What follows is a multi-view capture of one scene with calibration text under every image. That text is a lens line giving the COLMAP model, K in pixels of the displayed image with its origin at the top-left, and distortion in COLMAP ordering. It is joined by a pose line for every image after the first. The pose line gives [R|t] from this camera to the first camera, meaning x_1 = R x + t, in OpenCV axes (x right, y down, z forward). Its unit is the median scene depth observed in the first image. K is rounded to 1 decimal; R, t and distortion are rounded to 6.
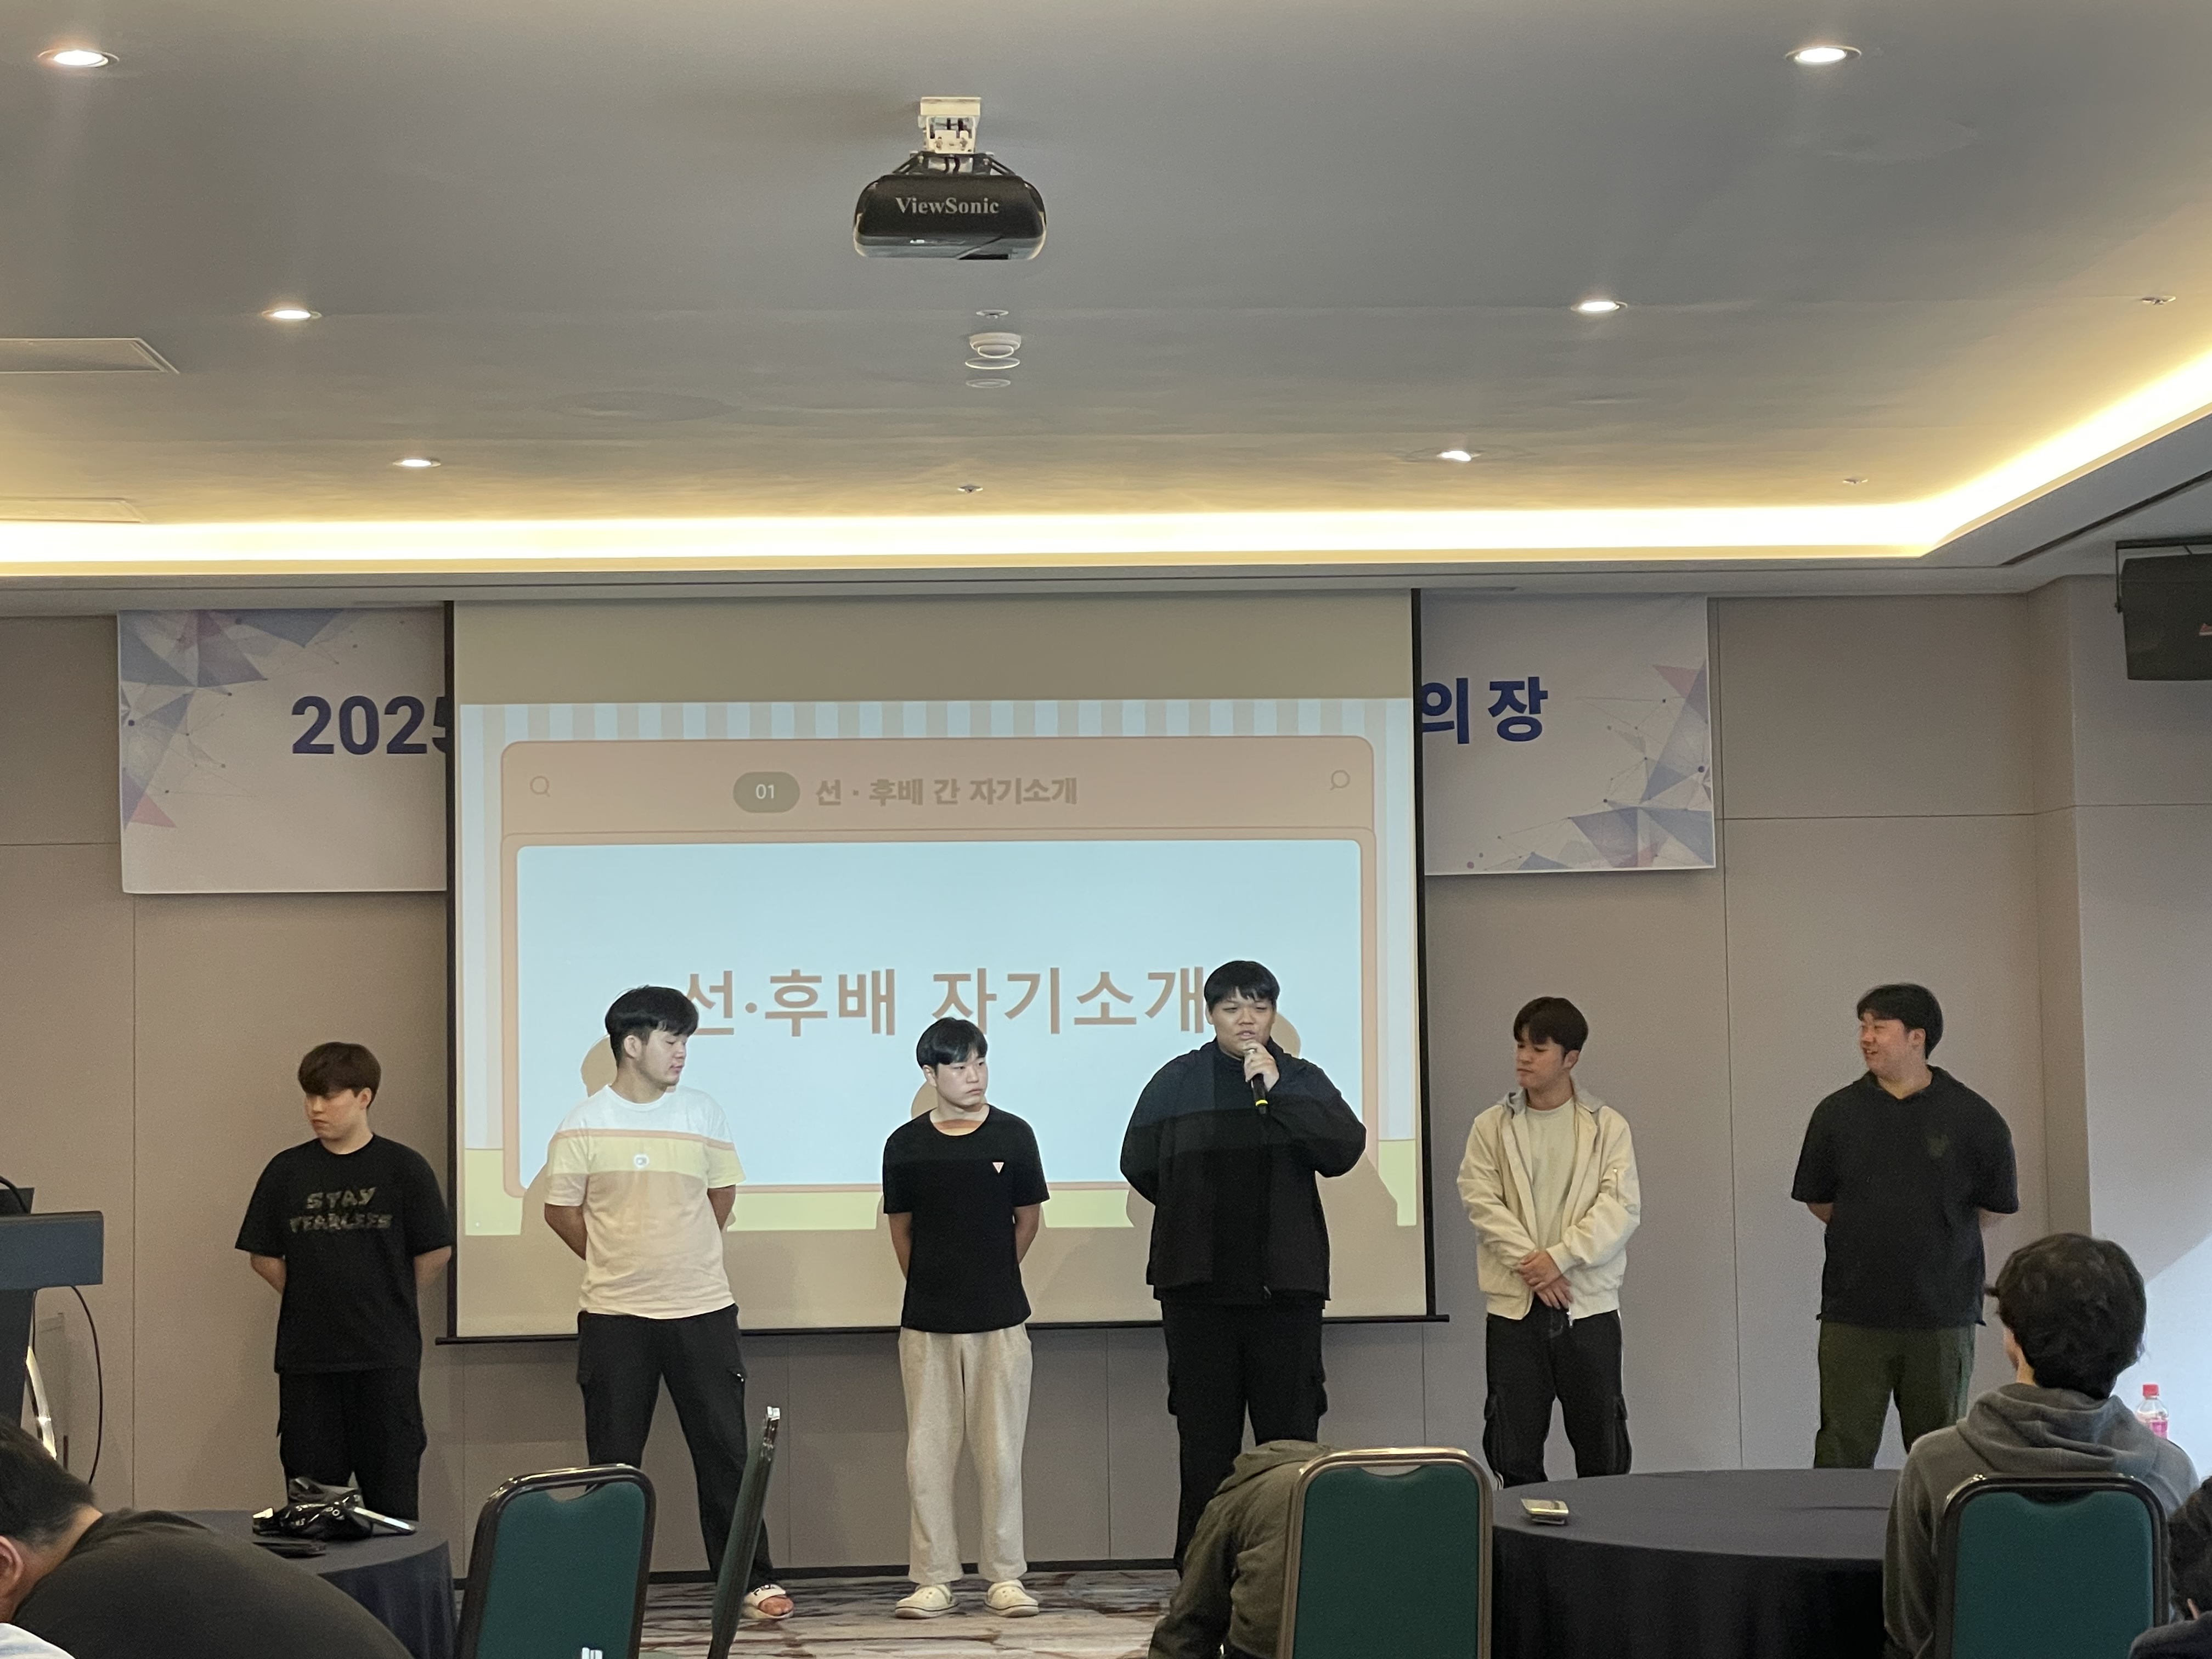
lens RADIAL K [[4160.5, 0, 1098.7], [0, 4160.5, 817.4], [0, 0, 1]] dist [0.149245, 0.000000]
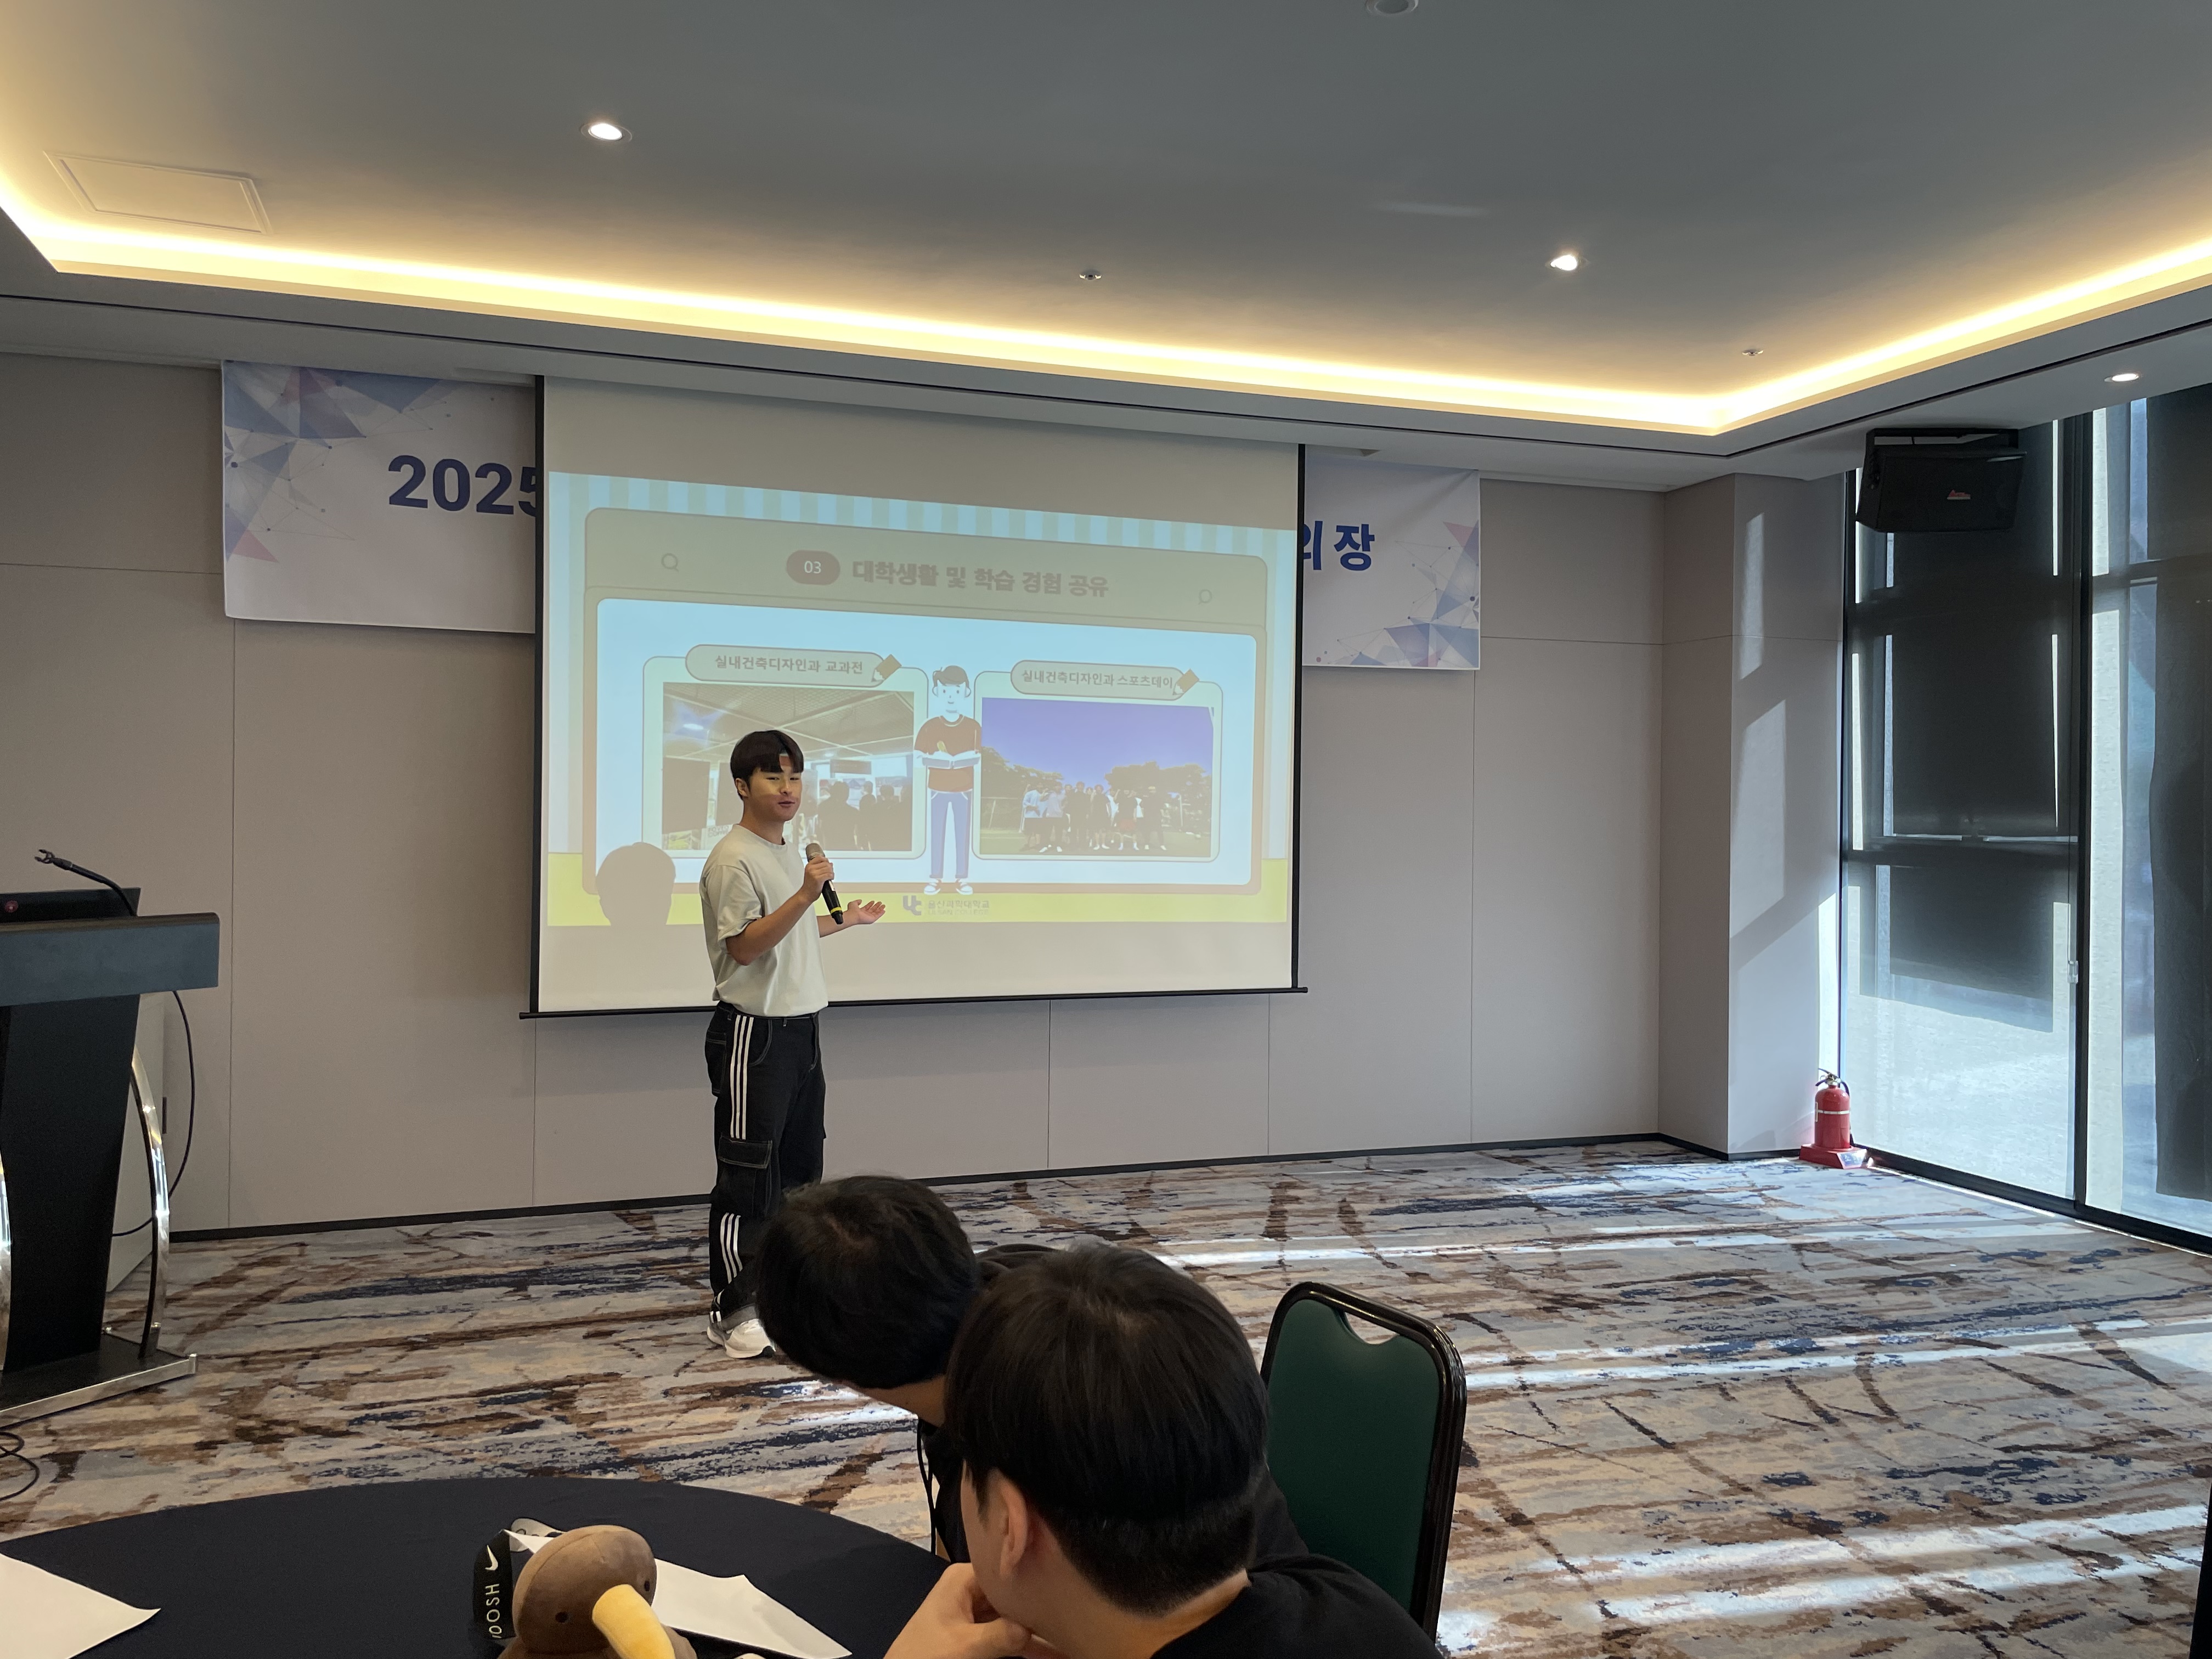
lens RADIAL K [[1669.3, 0, 1104.0], [0, 1669.3, 813.2], [0, 0, 1]] dist [0.090758, -0.112466]
pose [[0.960030, 0.025409, 0.278740, -0.132025], [-0.043375, 0.997346, 0.058478, 0.033259], [-0.276515, -0.068231, 0.958584, 0.497262]]
